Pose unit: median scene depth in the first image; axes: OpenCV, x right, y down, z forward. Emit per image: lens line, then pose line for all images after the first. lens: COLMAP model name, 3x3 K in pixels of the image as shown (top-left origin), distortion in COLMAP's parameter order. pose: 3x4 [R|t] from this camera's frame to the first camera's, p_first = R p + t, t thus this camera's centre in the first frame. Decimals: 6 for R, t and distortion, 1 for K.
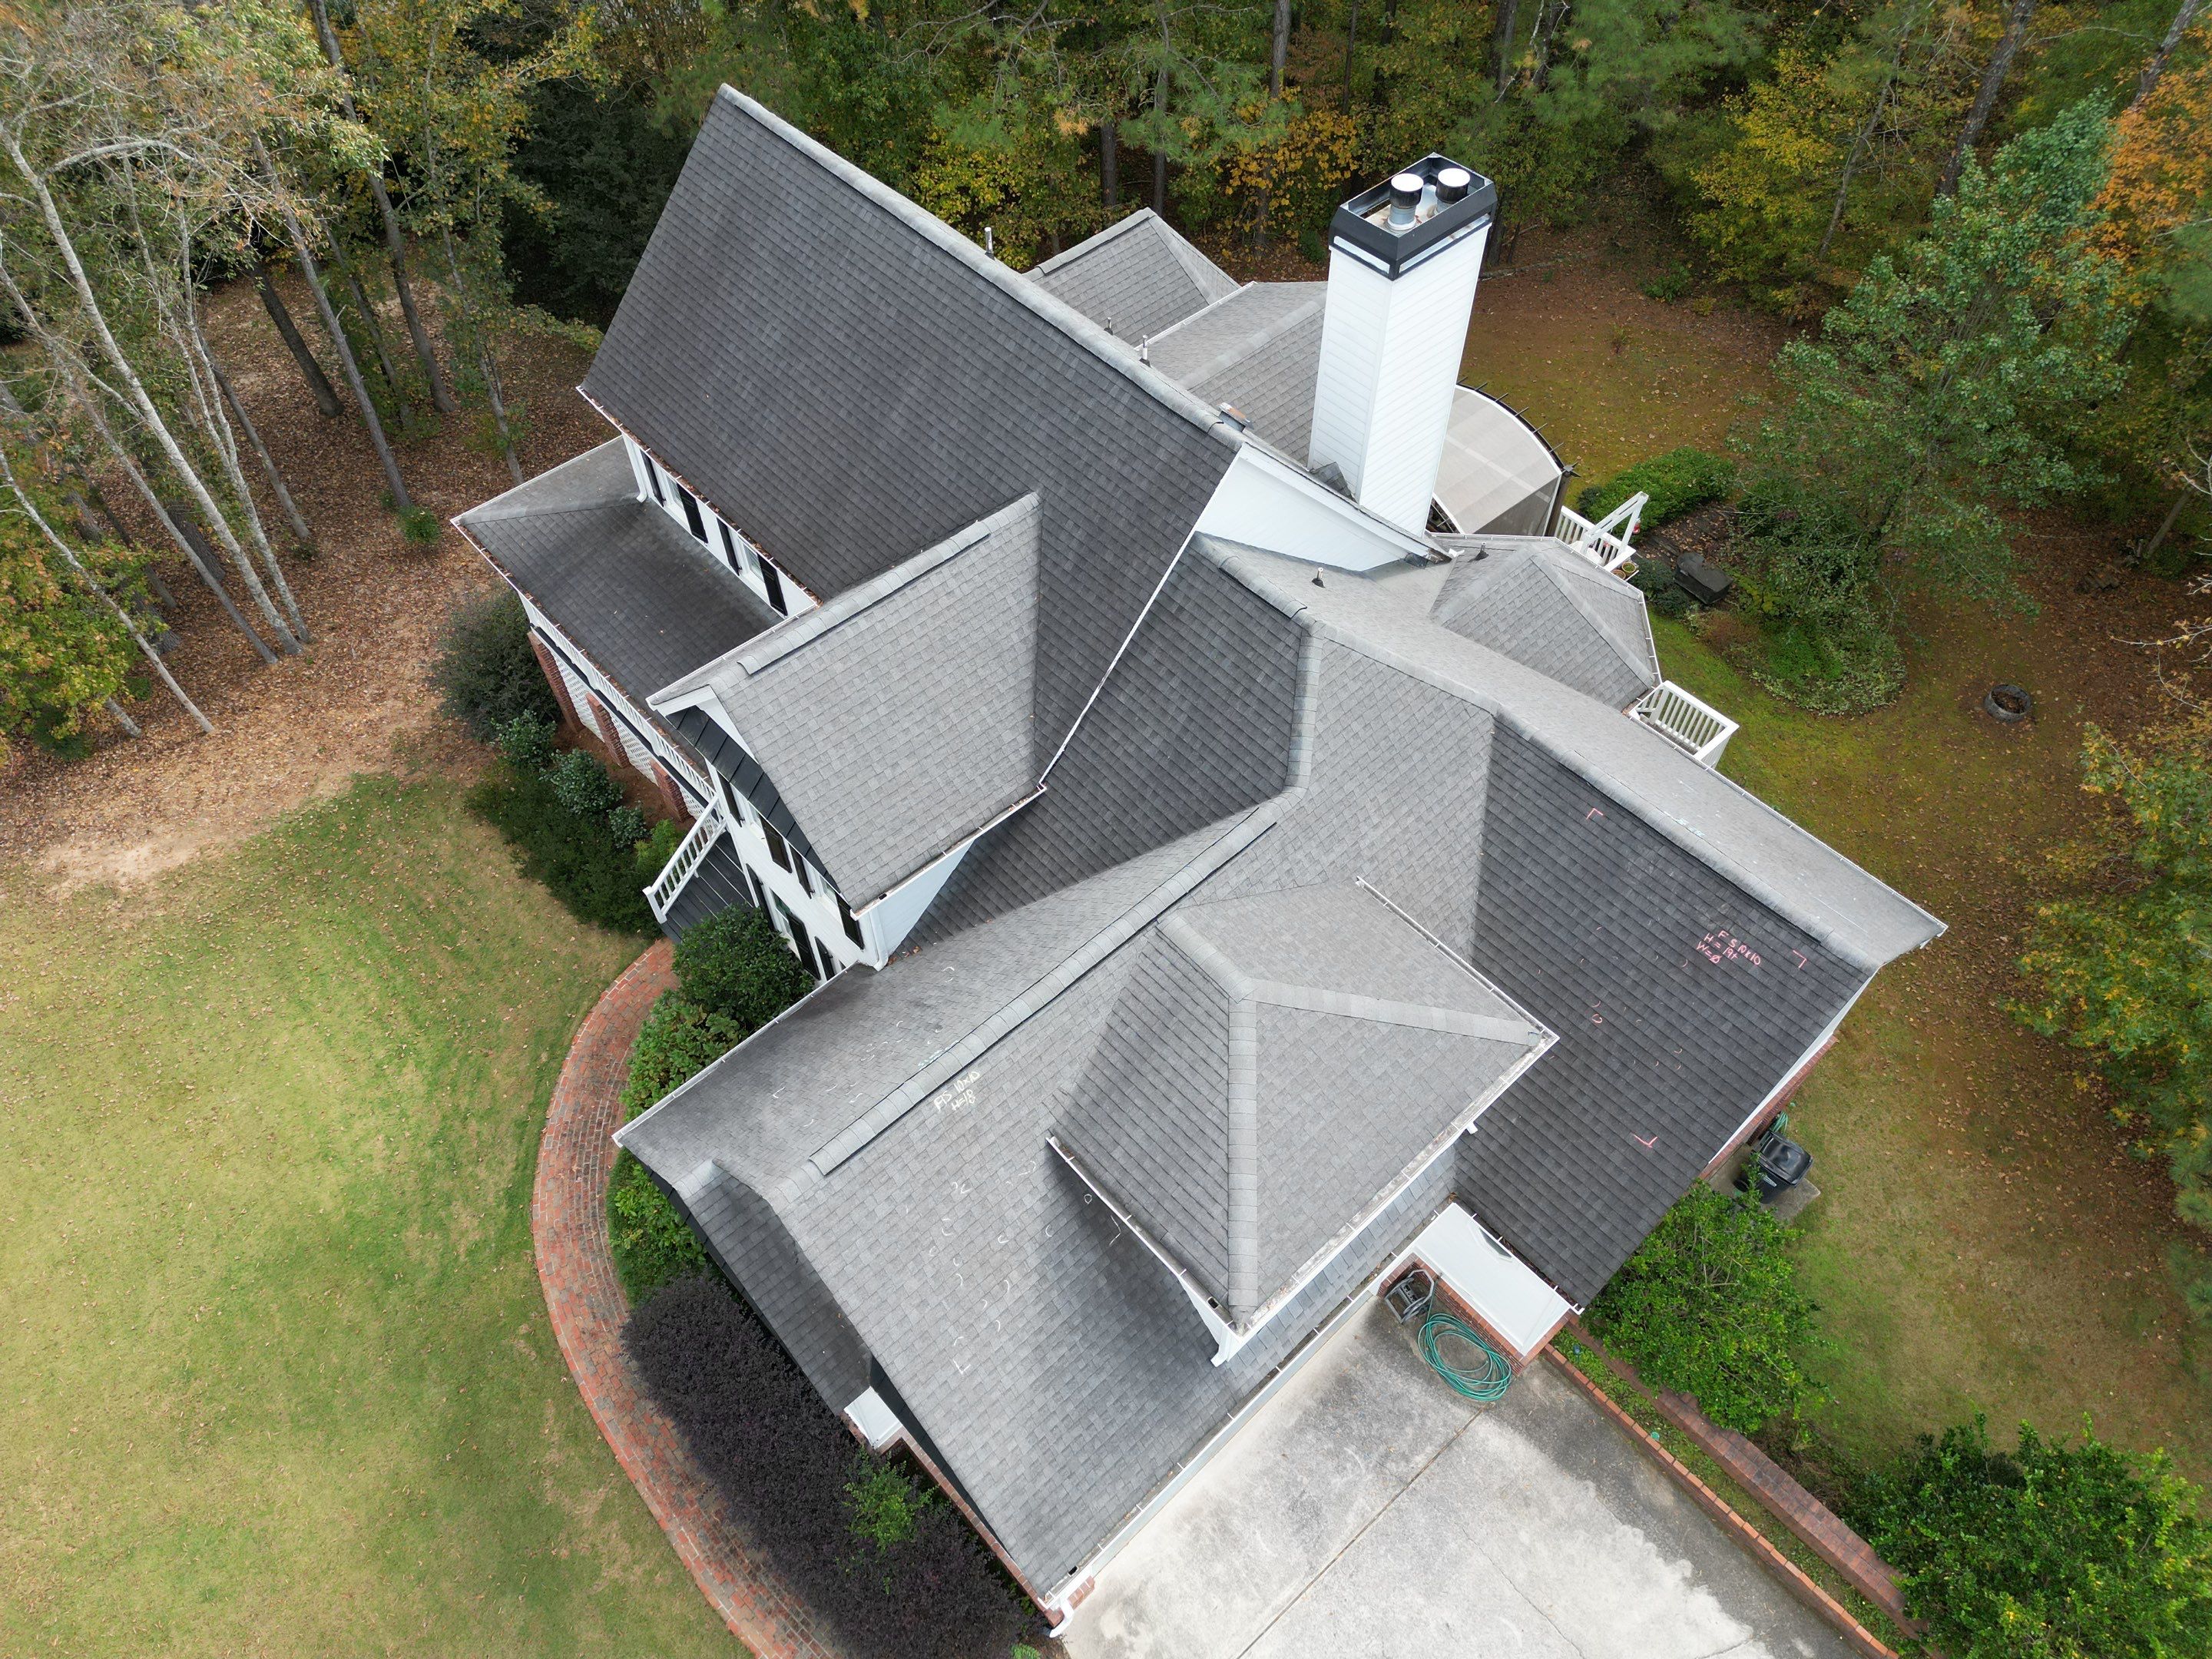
lens RADIAL K [[1549.5, 0, 1122.4], [0, 1549.5, 832.6], [0, 0, 1]] dist [0.000347, -0.008411]
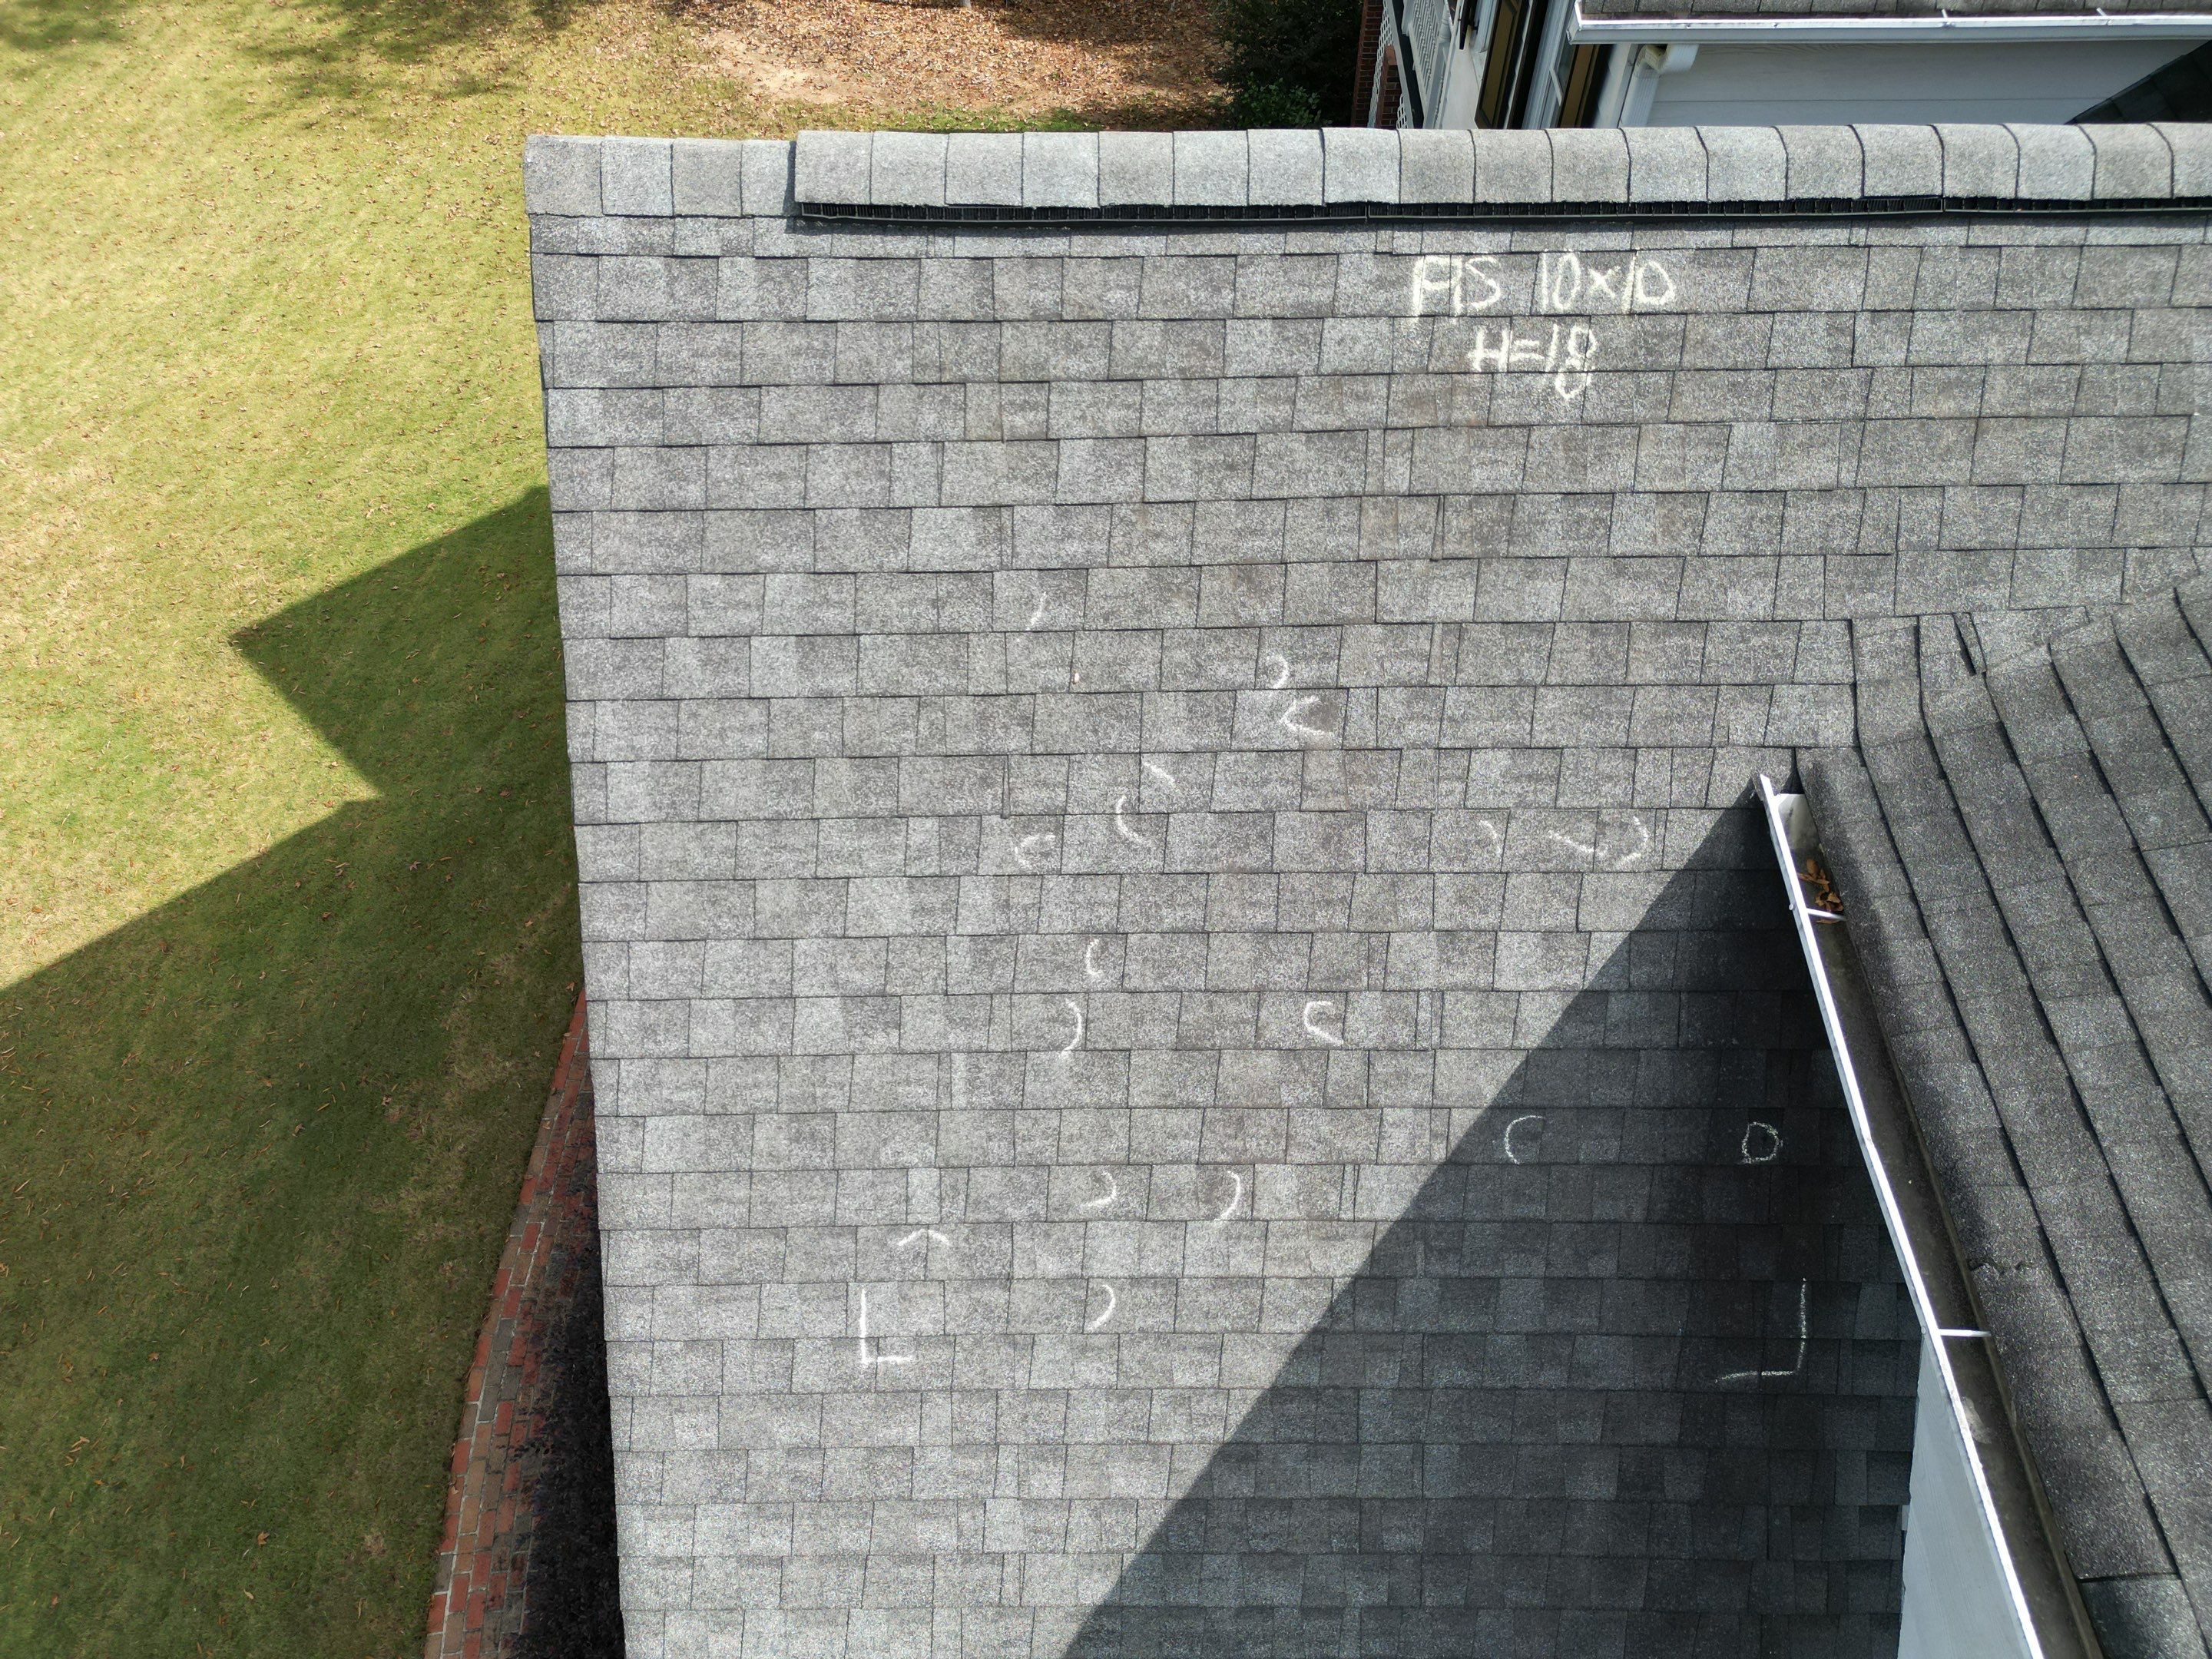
lens RADIAL K [[1549.5, 0, 1122.4], [0, 1549.5, 832.6], [0, 0, 1]] dist [0.000347, -0.008411]
pose [[0.734034, 0.545829, -0.404061, -0.018664], [-0.535045, 0.831238, 0.150900, 0.170602], [0.418236, 0.105425, 0.902200, 0.605316]]
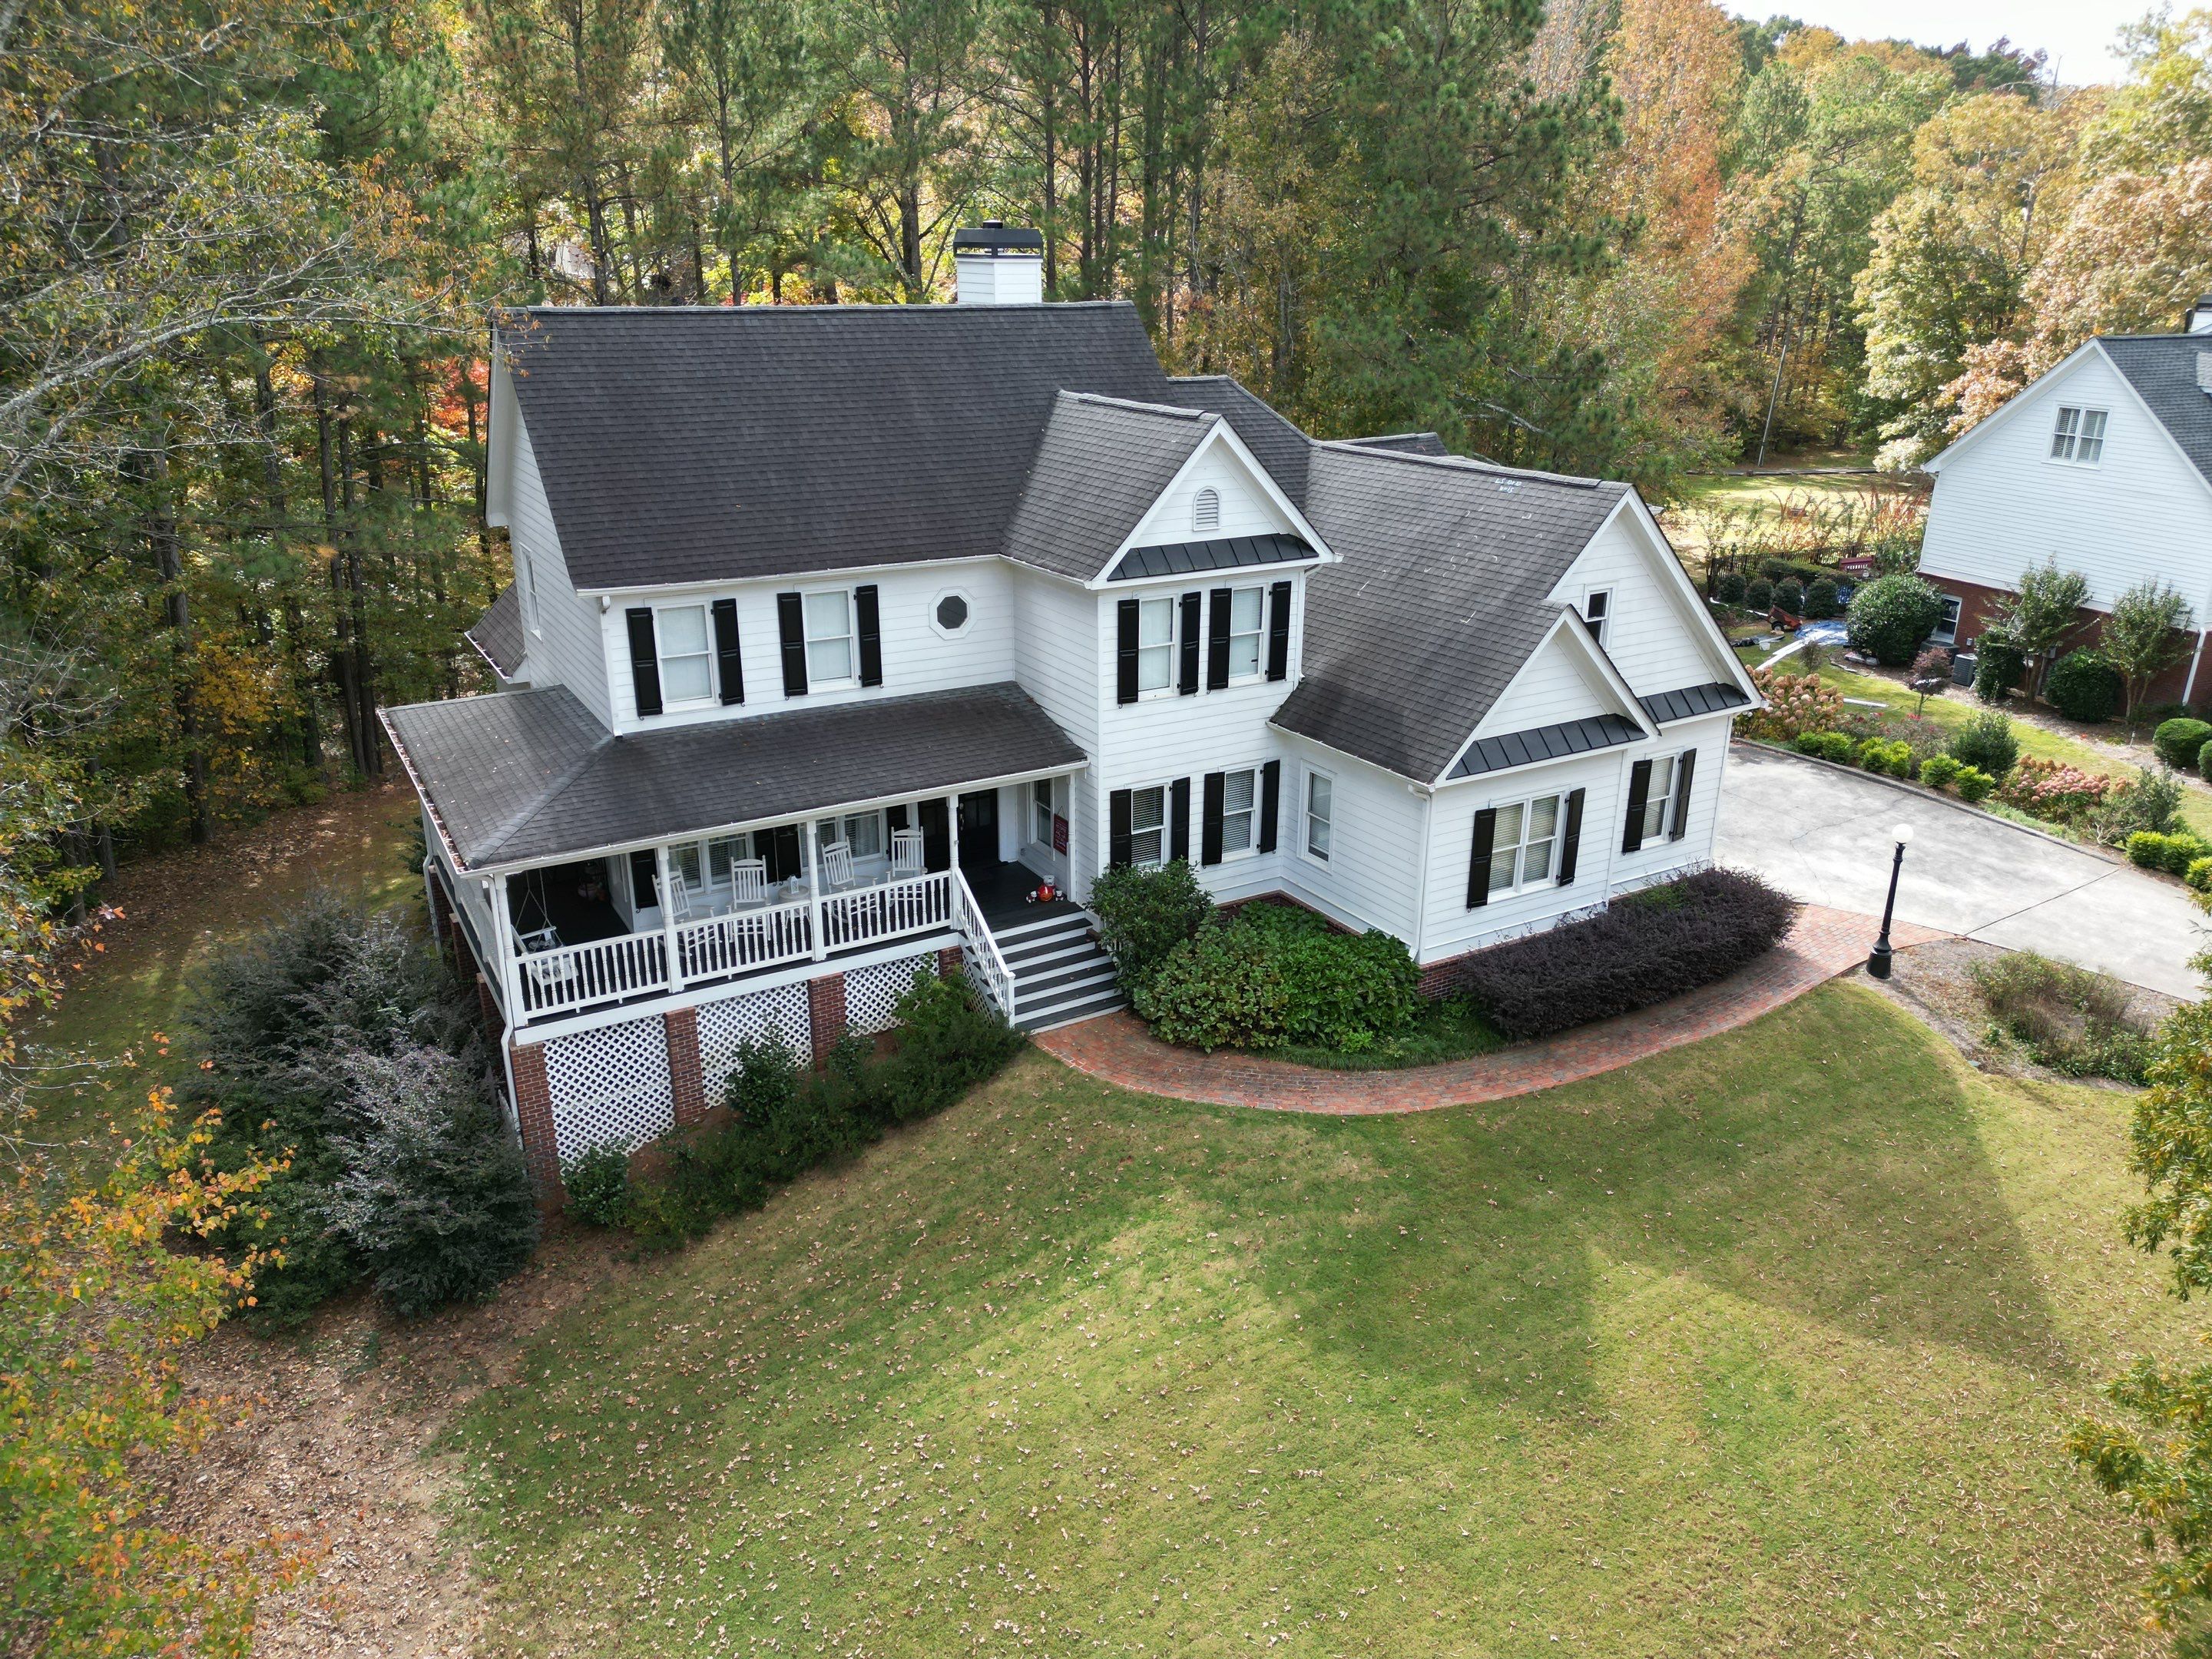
lens RADIAL K [[1549.5, 0, 1122.4], [0, 1549.5, 832.6], [0, 0, 1]] dist [0.000347, -0.008411]
pose [[0.211012, -0.339089, 0.916784, -1.302324], [0.787023, 0.615177, 0.046389, -0.003868], [-0.579714, 0.711742, 0.396680, 0.659794]]
